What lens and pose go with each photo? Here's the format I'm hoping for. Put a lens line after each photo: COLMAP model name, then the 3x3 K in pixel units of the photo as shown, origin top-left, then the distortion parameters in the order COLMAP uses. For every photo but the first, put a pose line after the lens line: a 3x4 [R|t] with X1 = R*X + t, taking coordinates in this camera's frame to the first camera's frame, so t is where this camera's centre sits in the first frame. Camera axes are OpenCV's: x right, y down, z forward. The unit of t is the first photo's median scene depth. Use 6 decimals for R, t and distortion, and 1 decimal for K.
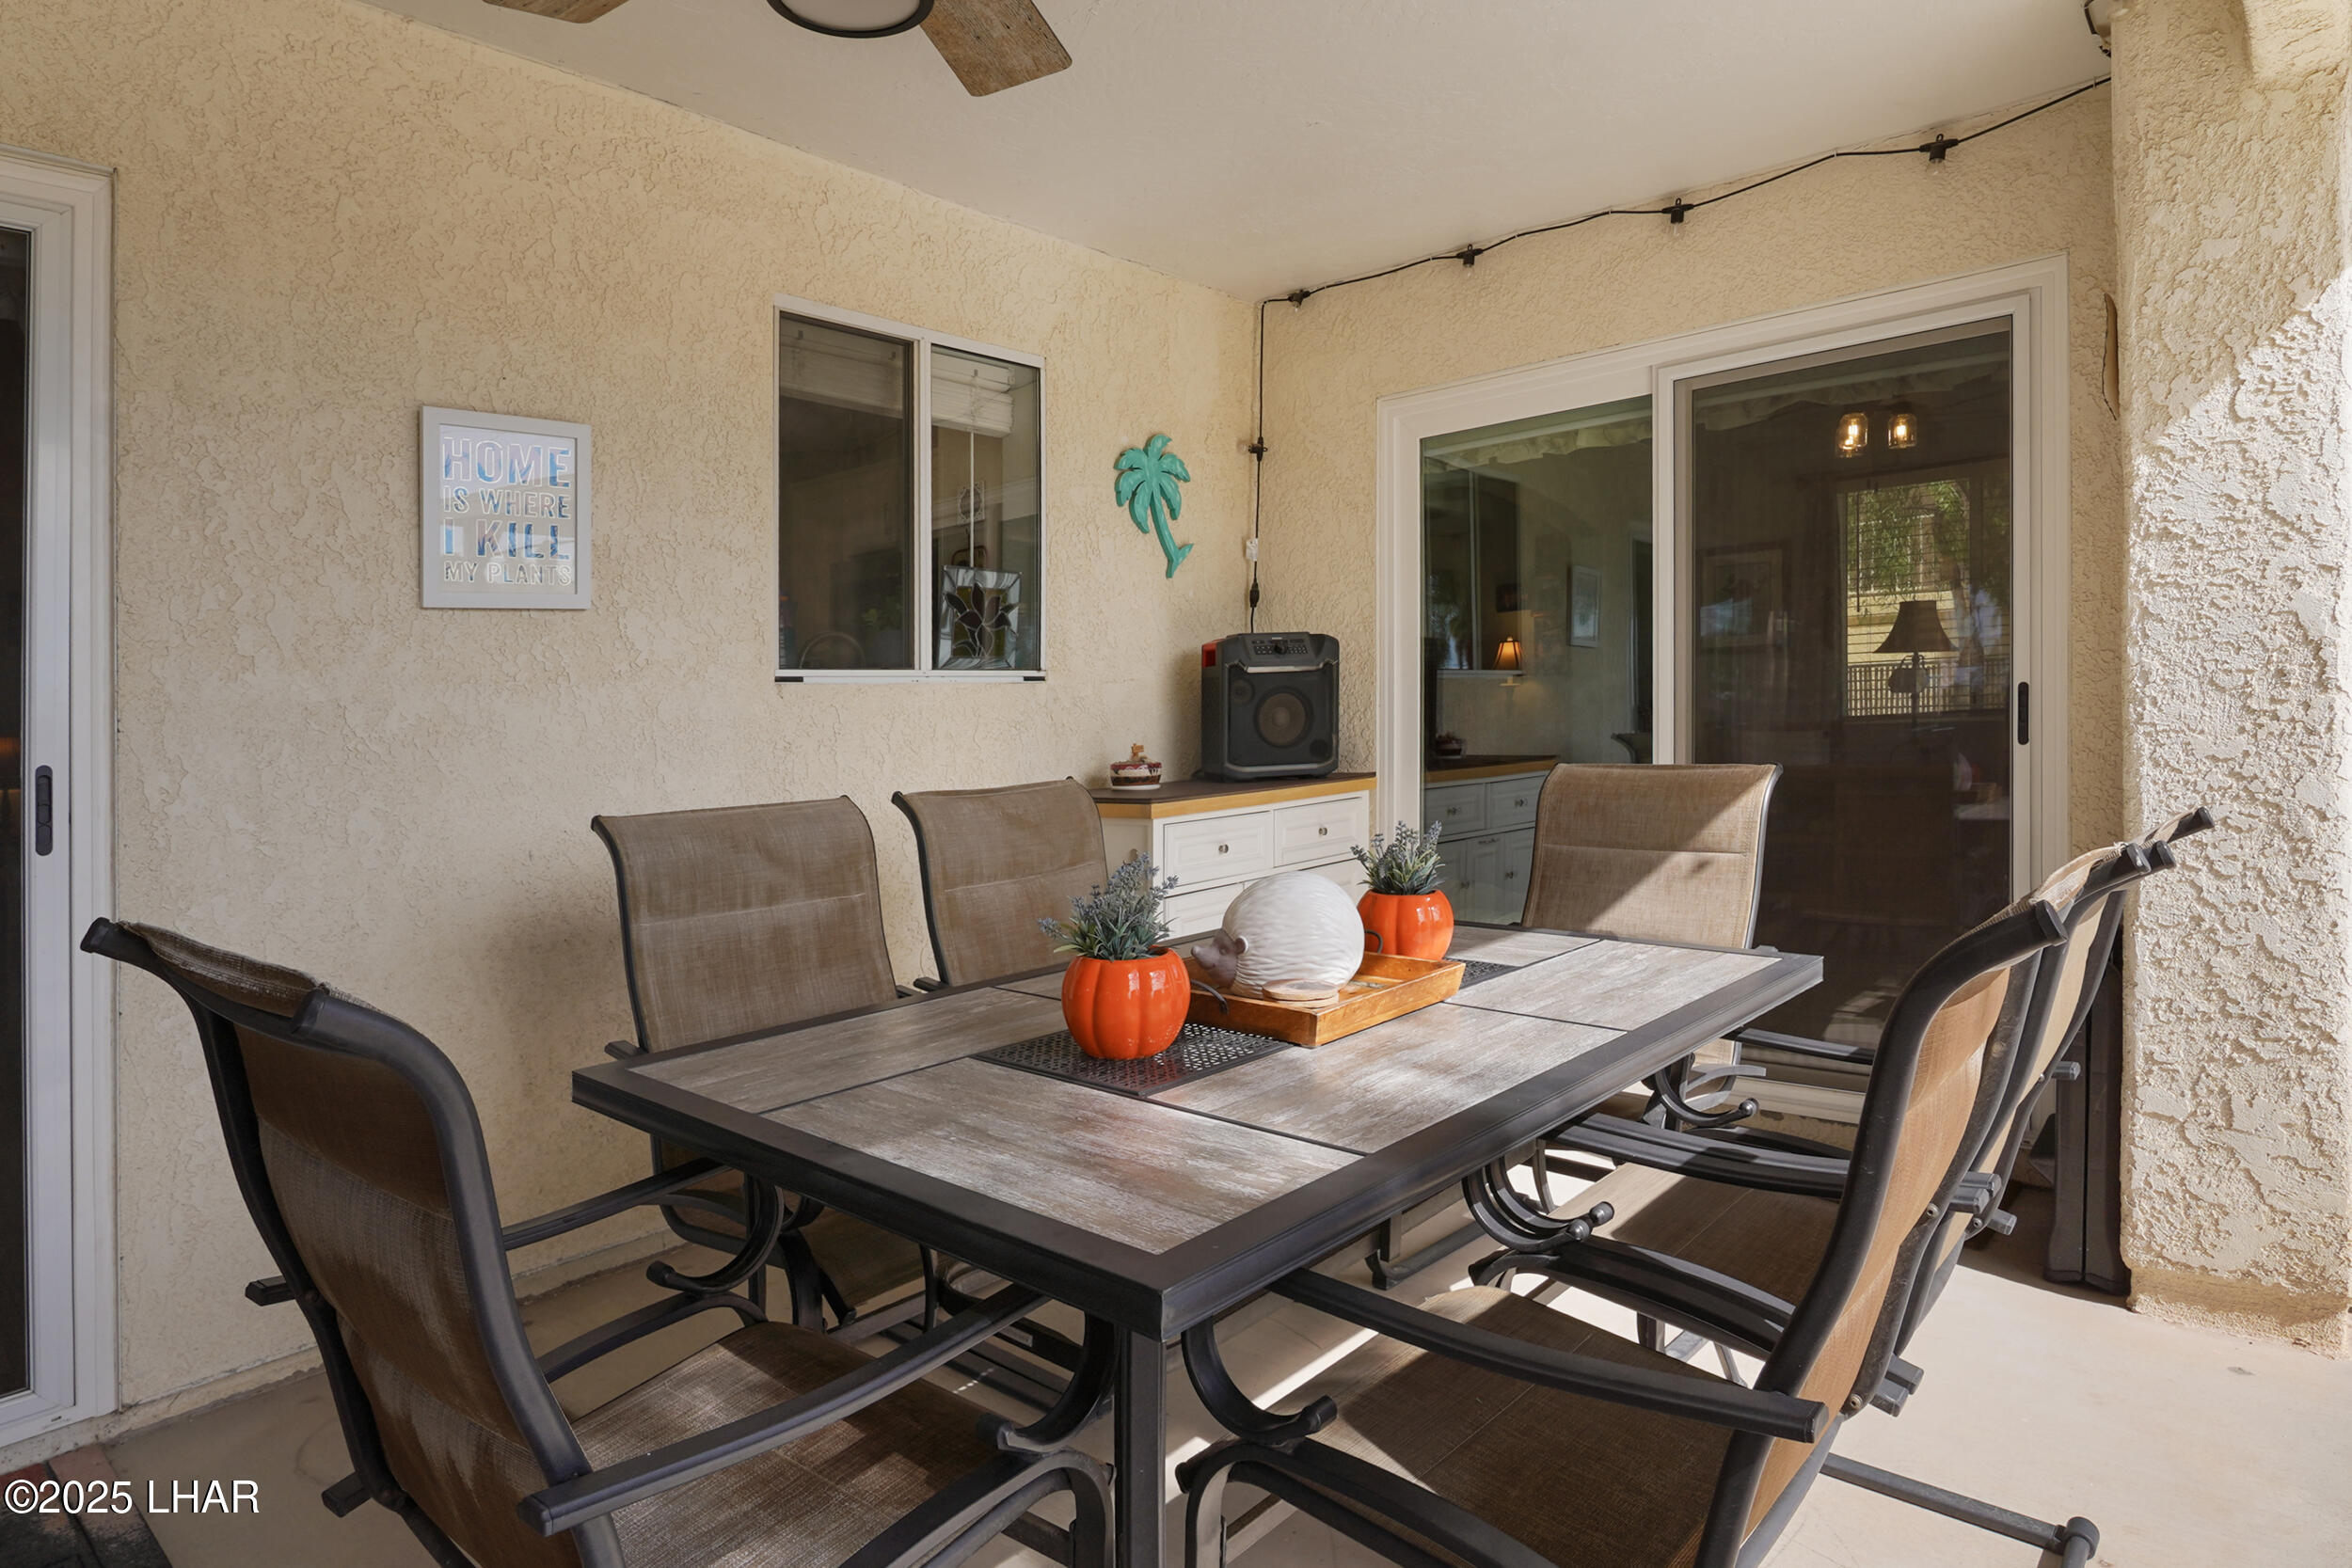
lens RADIAL K [[1334.3, 0, 1154.1], [0, 1334.3, 714.5], [0, 0, 1]] dist [-0.007217, -0.003643]
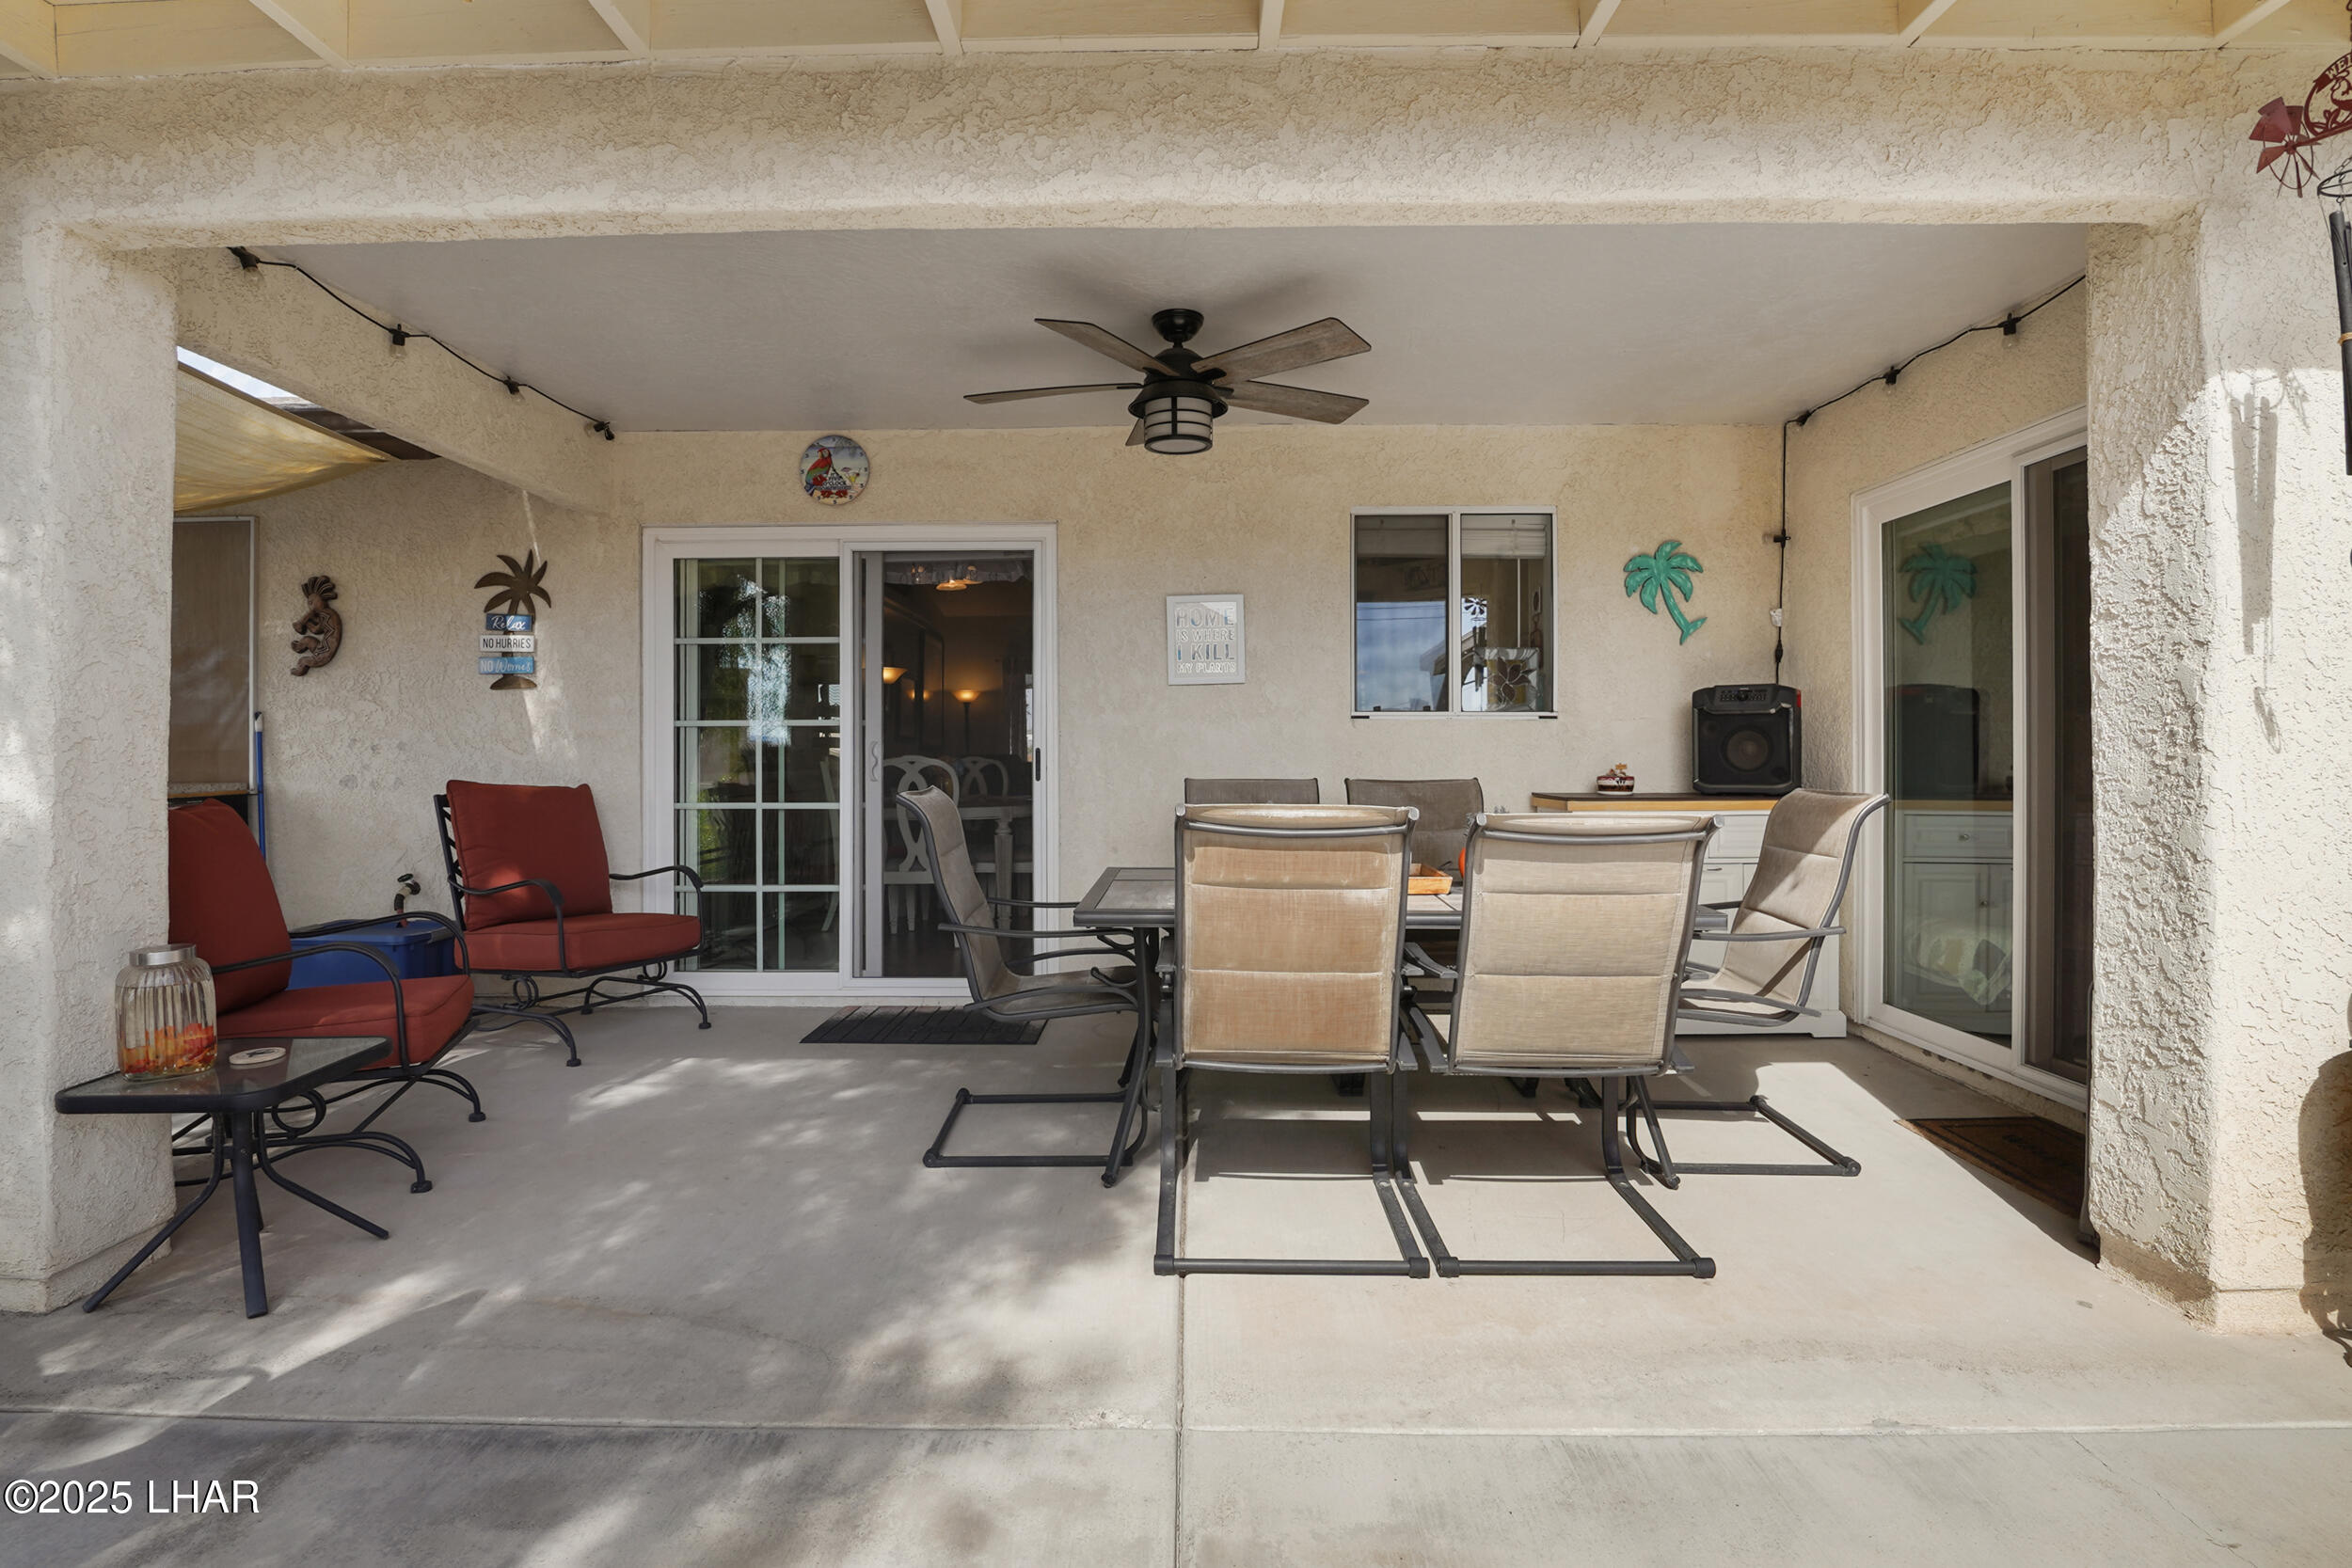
lens RADIAL K [[1103.6, 0, 1173.8], [0, 1103.6, 776.3], [0, 0, 1]] dist [-0.021917, -0.000012]
pose [[0.670610, 0.052151, -0.739974, 0.930272], [-0.022821, 0.998504, 0.049689, -0.020264], [0.741459, -0.016436, 0.670797, -0.274893]]
